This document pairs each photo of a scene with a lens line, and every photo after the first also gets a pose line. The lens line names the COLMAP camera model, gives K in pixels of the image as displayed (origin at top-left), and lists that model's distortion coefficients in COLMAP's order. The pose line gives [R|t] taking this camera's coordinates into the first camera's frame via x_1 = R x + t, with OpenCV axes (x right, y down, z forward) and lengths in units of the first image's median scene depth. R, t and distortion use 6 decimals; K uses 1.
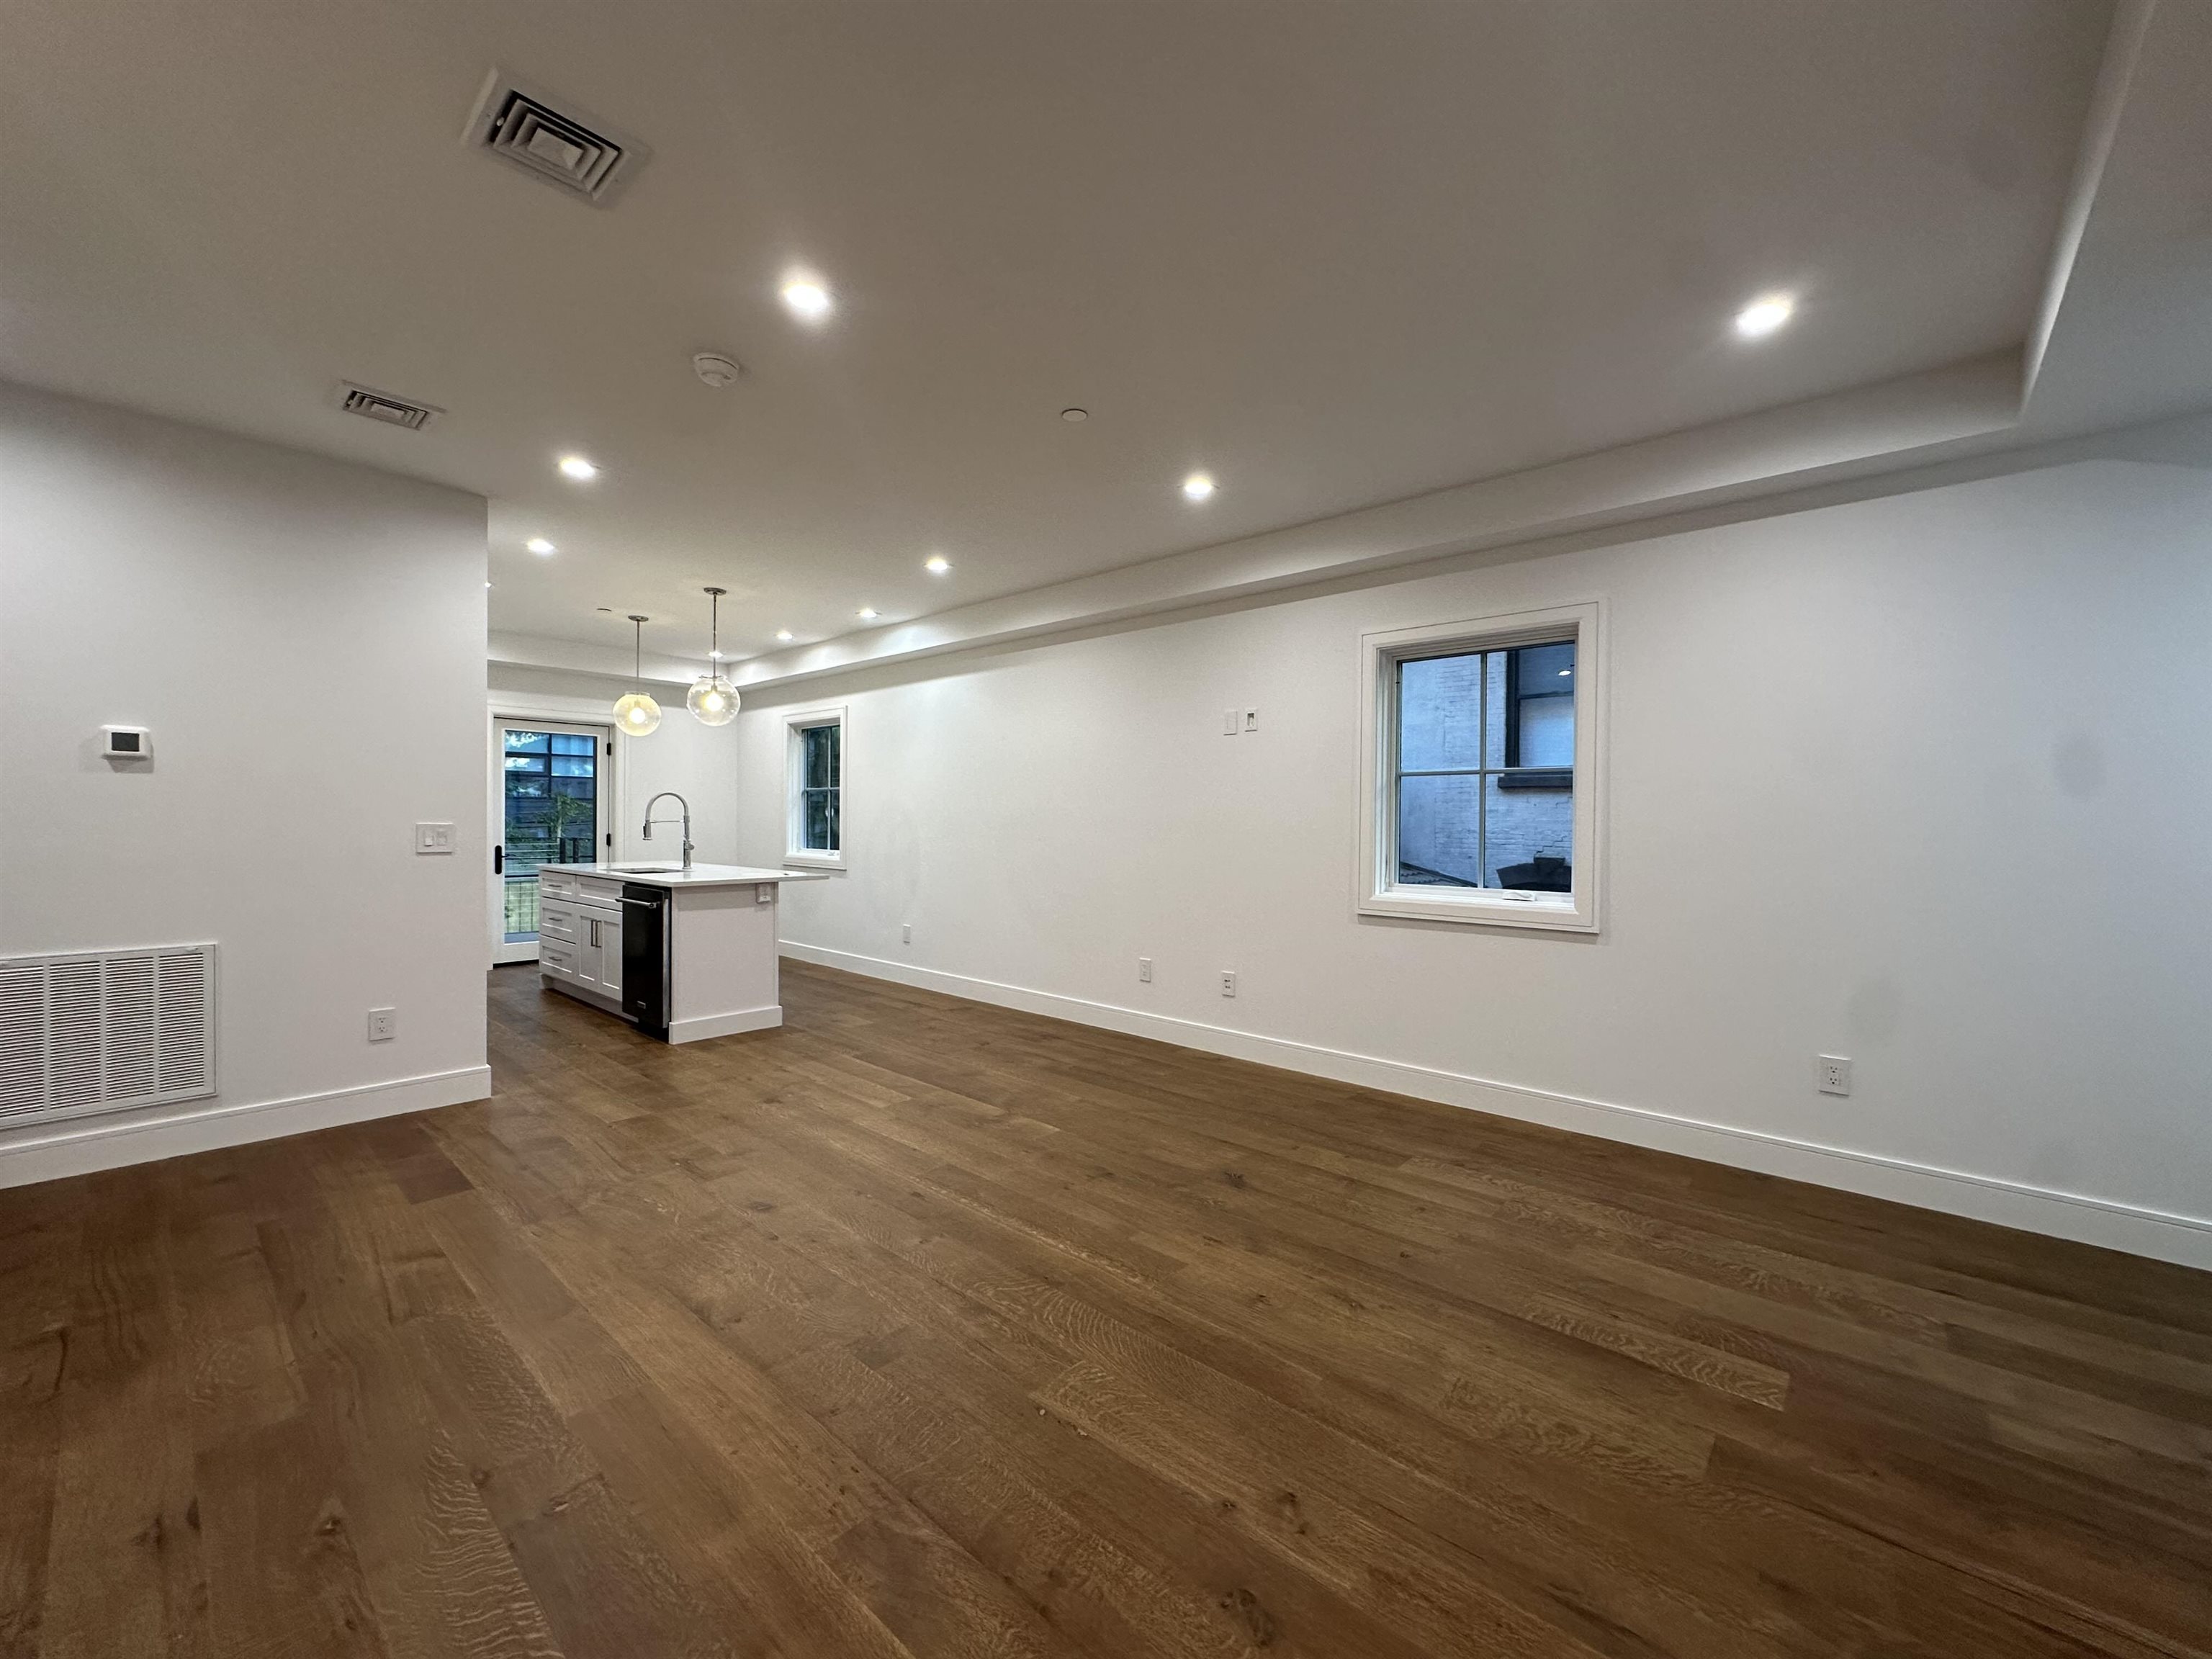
lens RADIAL K [[881.9, 0, 1110.5], [0, 881.9, 826.4], [0, 0, 1]] dist [-0.007563, 0.000202]
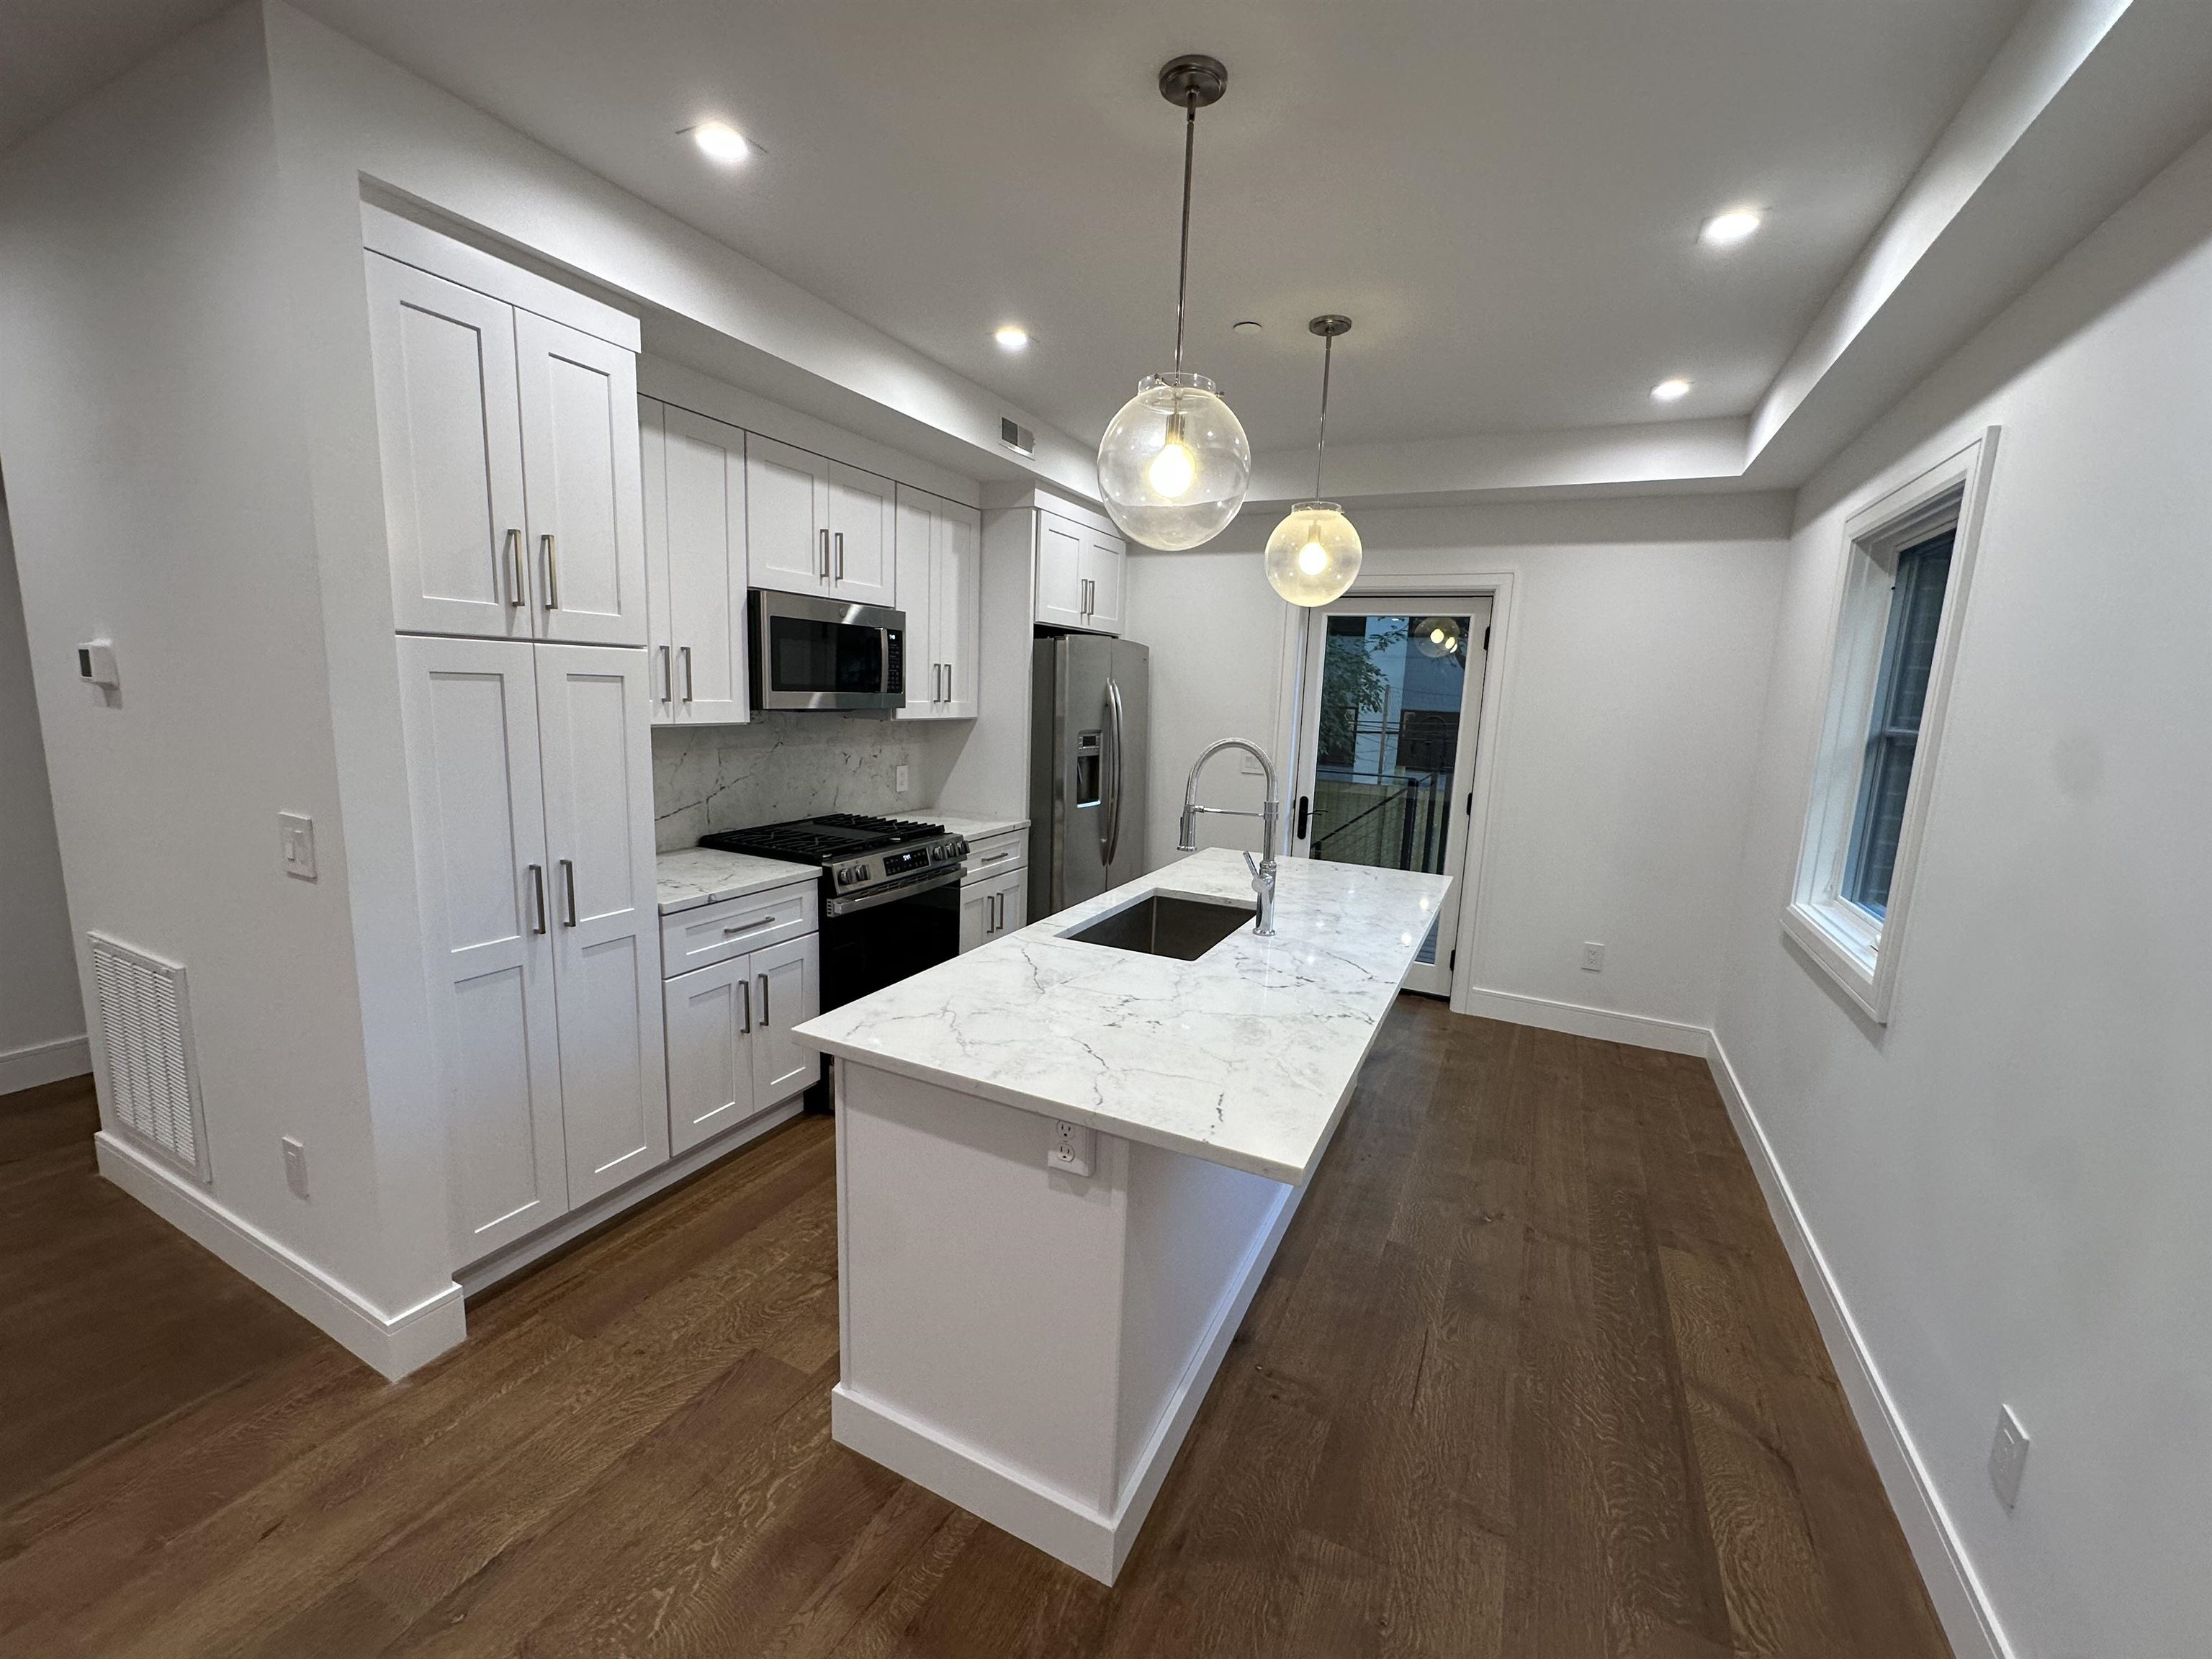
lens RADIAL K [[881.9, 0, 1110.5], [0, 881.9, 826.4], [0, 0, 1]] dist [-0.007563, 0.000202]
pose [[0.264542, 0.153939, -0.952008, -0.224929], [-0.045649, 0.988070, 0.147085, -0.100995], [0.963293, 0.004548, 0.268414, 1.486952]]
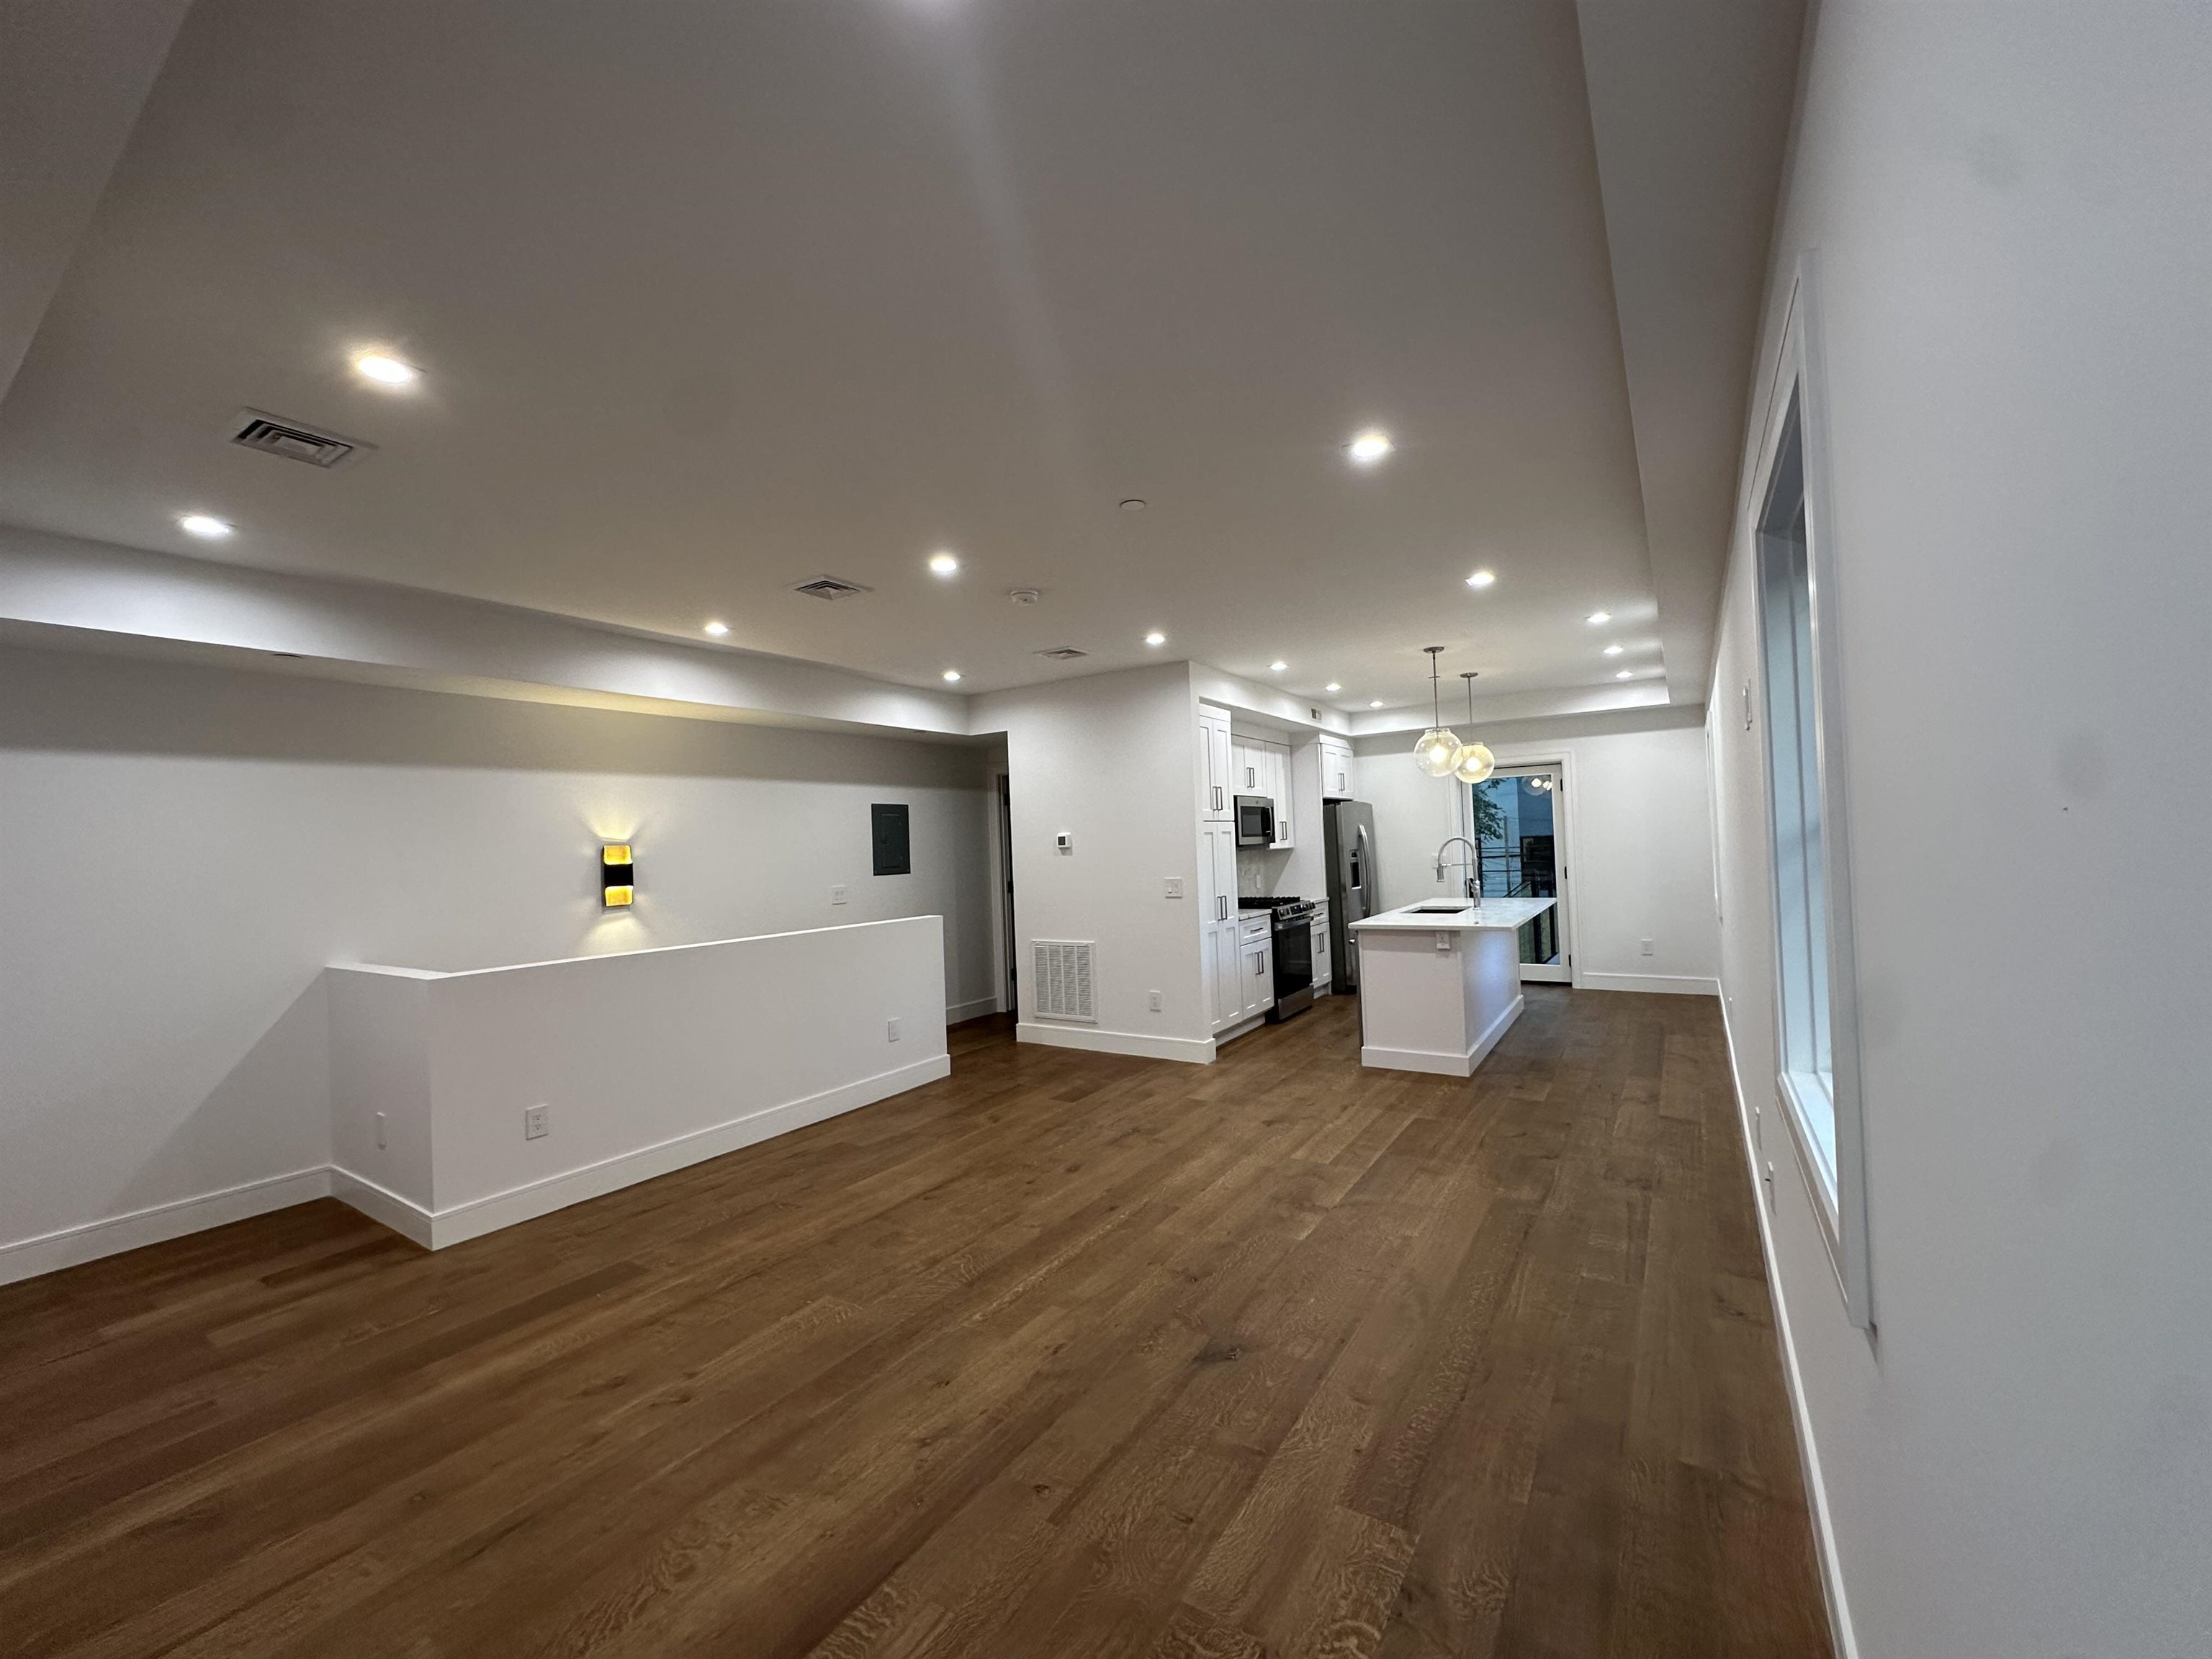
lens RADIAL K [[881.9, 0, 1110.5], [0, 881.9, 826.4], [0, 0, 1]] dist [-0.007563, 0.000202]
pose [[0.148499, -0.035918, -0.988260, 0.885952], [0.031844, 0.998996, -0.031523, -0.056808], [0.988400, -0.026789, 0.149493, 0.750016]]
